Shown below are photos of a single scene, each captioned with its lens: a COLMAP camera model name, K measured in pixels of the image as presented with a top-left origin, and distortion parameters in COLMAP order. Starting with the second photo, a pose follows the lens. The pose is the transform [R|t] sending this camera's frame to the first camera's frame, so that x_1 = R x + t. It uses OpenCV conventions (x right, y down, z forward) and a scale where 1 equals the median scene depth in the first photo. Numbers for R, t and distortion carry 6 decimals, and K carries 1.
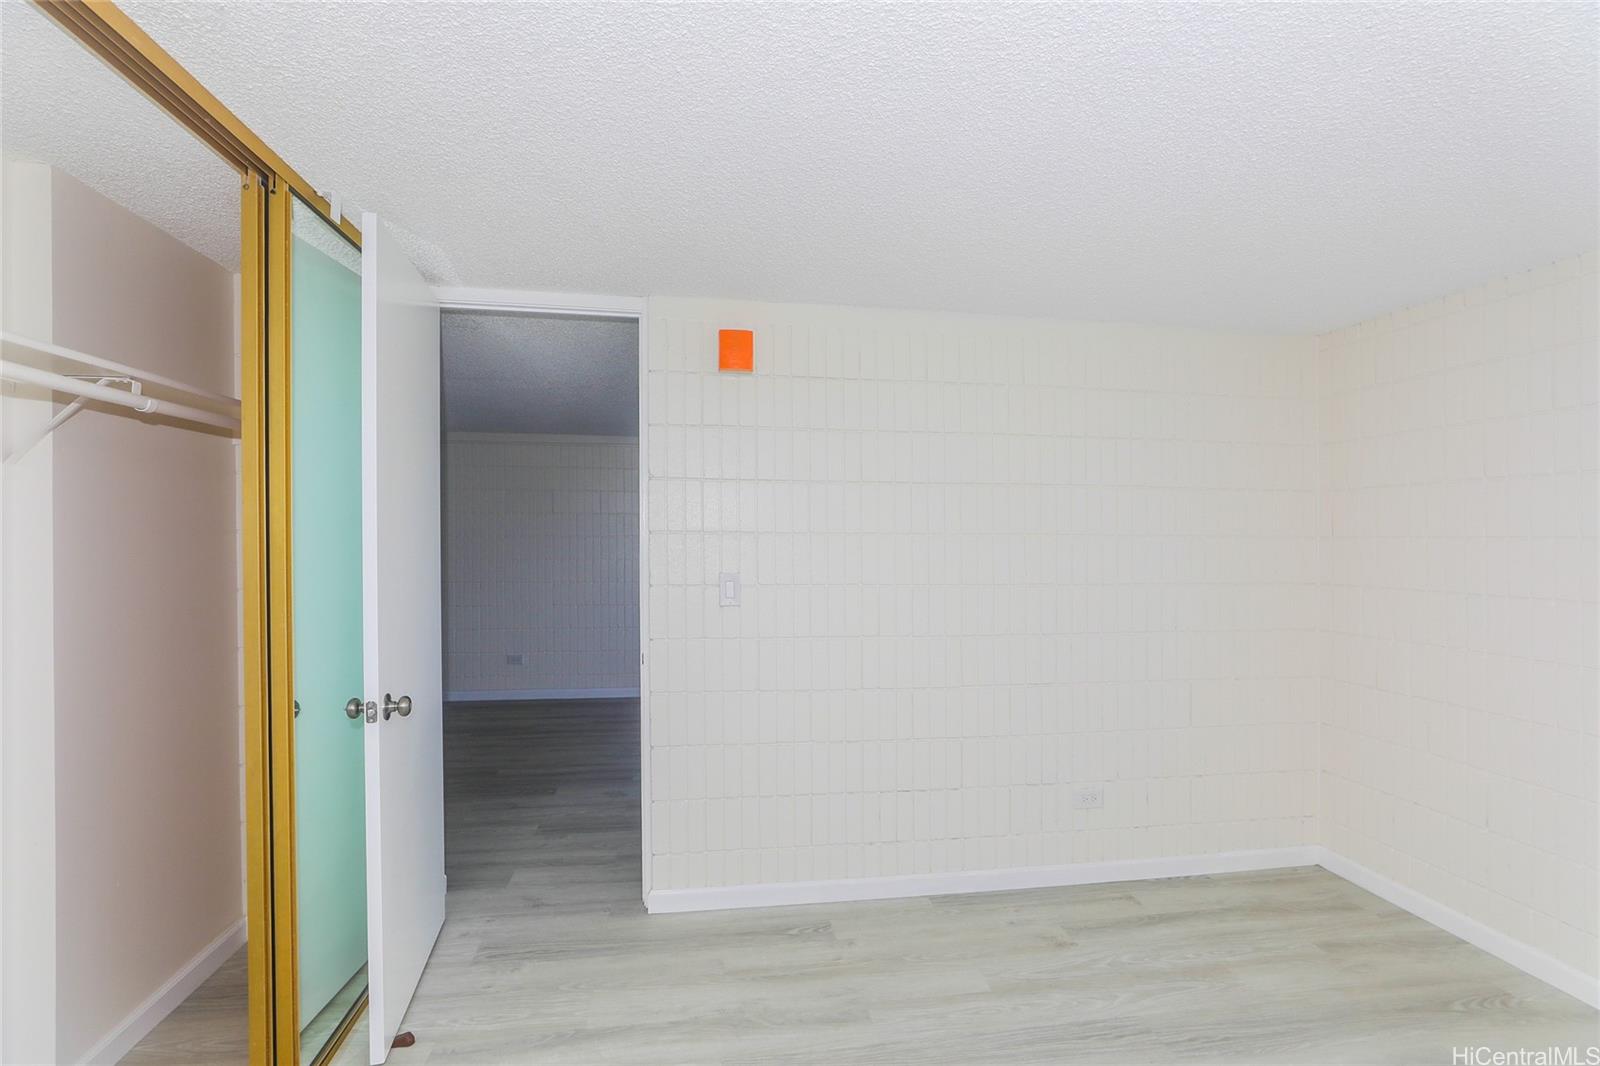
lens RADIAL K [[731.5, 0, 798.3], [0, 731.5, 533.1], [0, 0, 1]] dist [-0.022471, 0.009779]
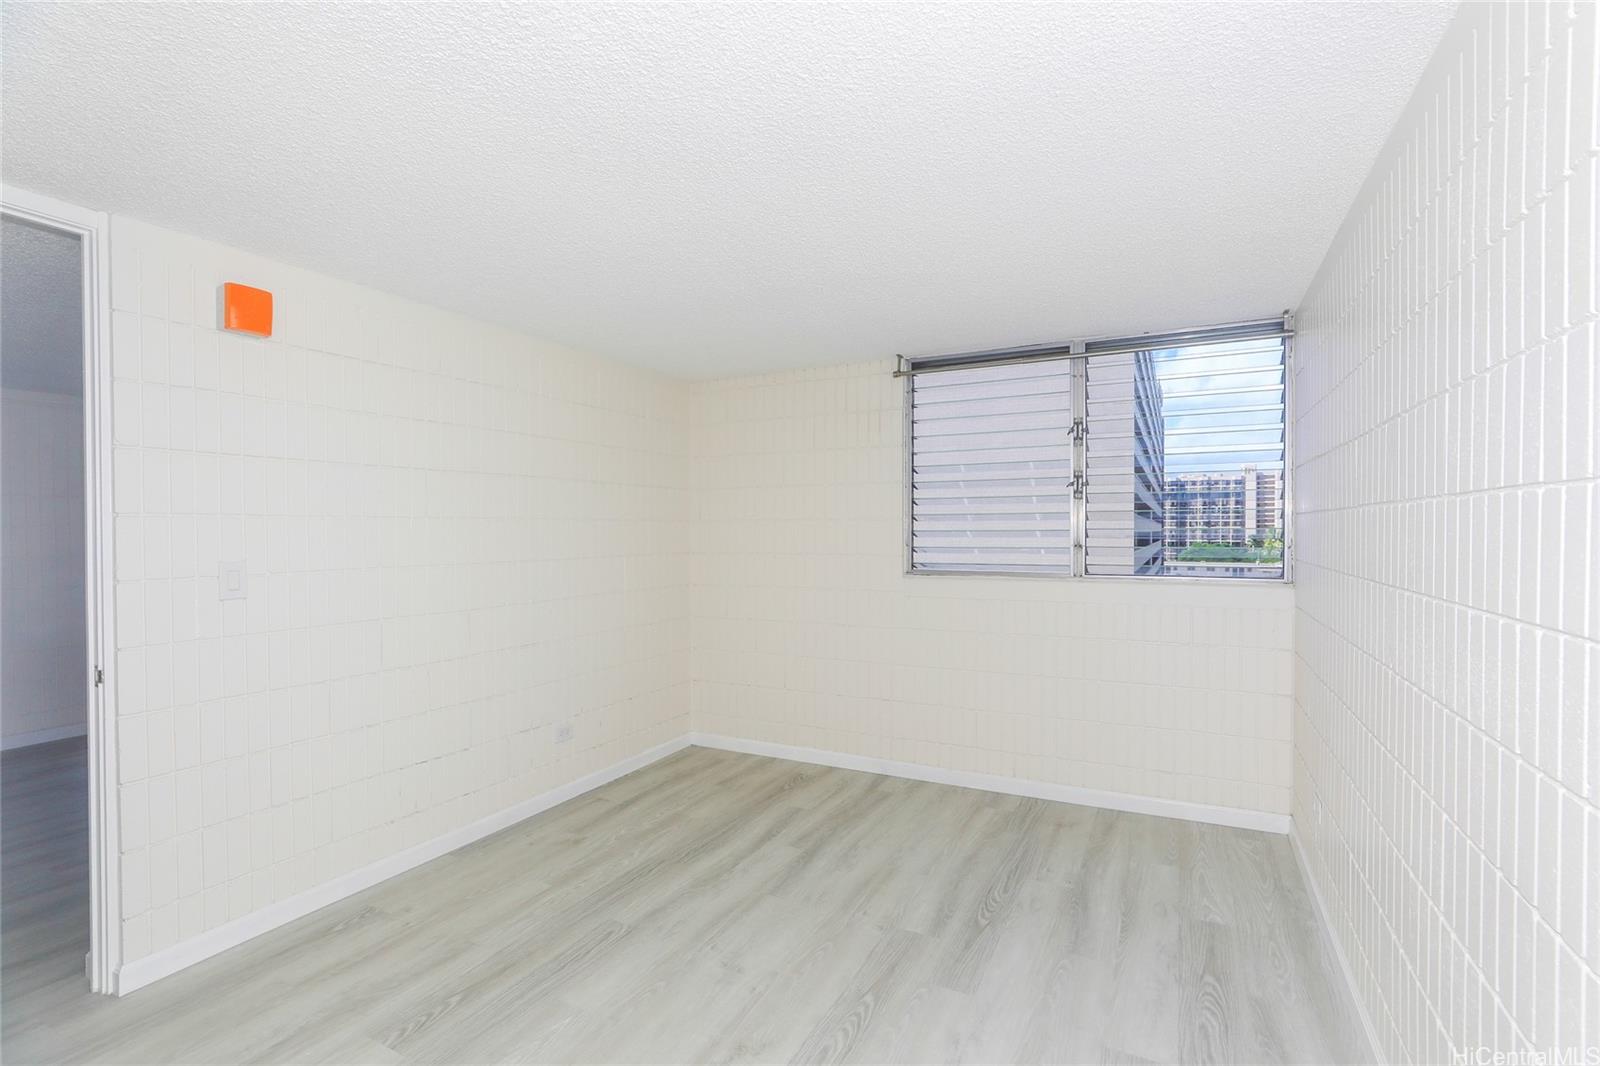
lens RADIAL K [[731.5, 0, 807.9], [0, 731.5, 528.3], [0, 0, 1]] dist [-0.022471, 0.009779]
pose [[0.588868, -0.009203, 0.808177, -0.406848], [0.000096, 0.999936, 0.011317, 0.005139], [-0.808230, -0.006587, 0.588831, -0.068309]]
